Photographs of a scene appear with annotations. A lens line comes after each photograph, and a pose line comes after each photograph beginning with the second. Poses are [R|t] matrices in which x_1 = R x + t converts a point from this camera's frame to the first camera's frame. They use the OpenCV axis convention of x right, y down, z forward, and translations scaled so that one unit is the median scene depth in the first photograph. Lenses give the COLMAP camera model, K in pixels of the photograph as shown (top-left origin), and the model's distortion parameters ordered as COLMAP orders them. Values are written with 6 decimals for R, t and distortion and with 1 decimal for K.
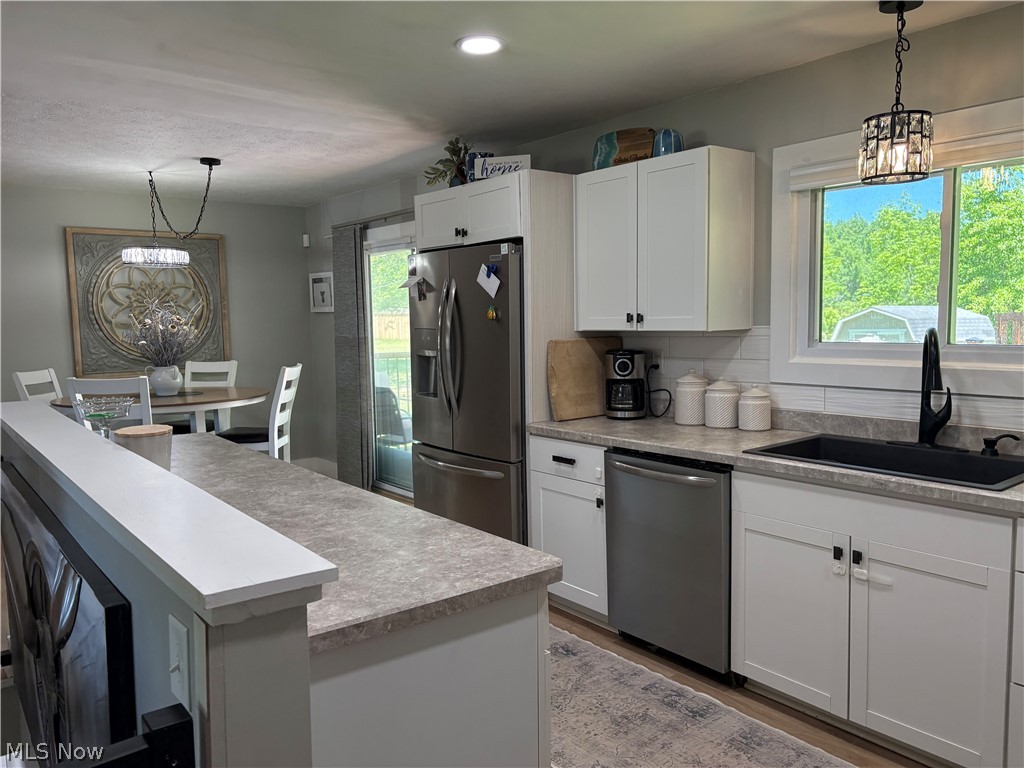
lens RADIAL K [[768.2, 0, 514.8], [0, 768.2, 388.9], [0, 0, 1]] dist [0.068582, -0.072032]
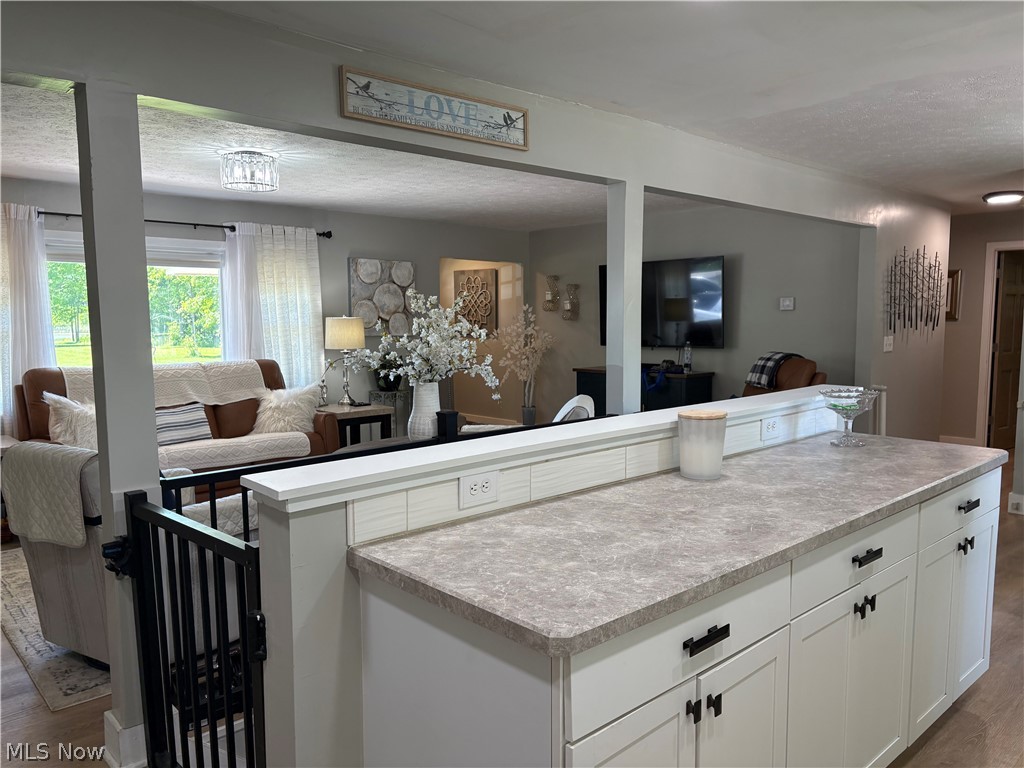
lens RADIAL K [[768.2, 0, 514.8], [0, 768.2, 388.9], [0, 0, 1]] dist [0.068582, -0.072032]
pose [[0.054922, 0.104291, -0.993029, 0.684945], [-0.088040, 0.991163, 0.099226, -0.077751], [0.994602, 0.081977, 0.063618, 0.767497]]
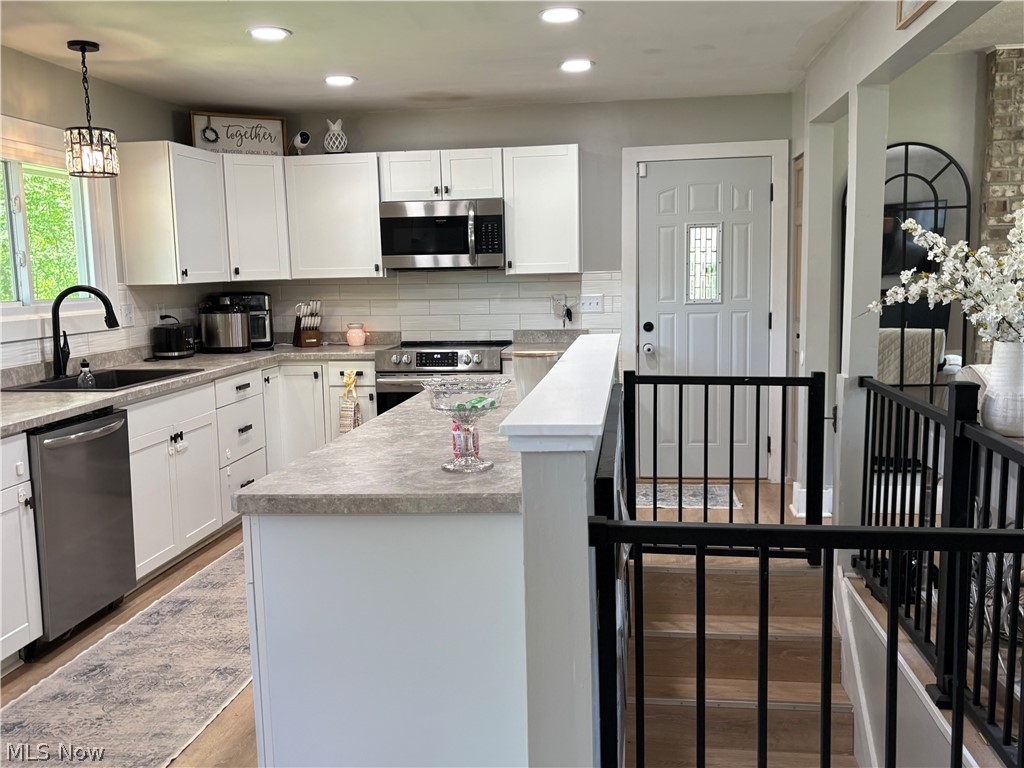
lens RADIAL K [[916.1, 0, 512.0], [0, 916.1, 384.0], [0, 0, 1]] dist [0.011532, 0.003519]
pose [[-0.689536, -0.058671, 0.721871, -1.629861], [0.099478, 0.979594, 0.174640, -0.162485], [-0.717387, 0.192231, -0.669629, 2.206731]]
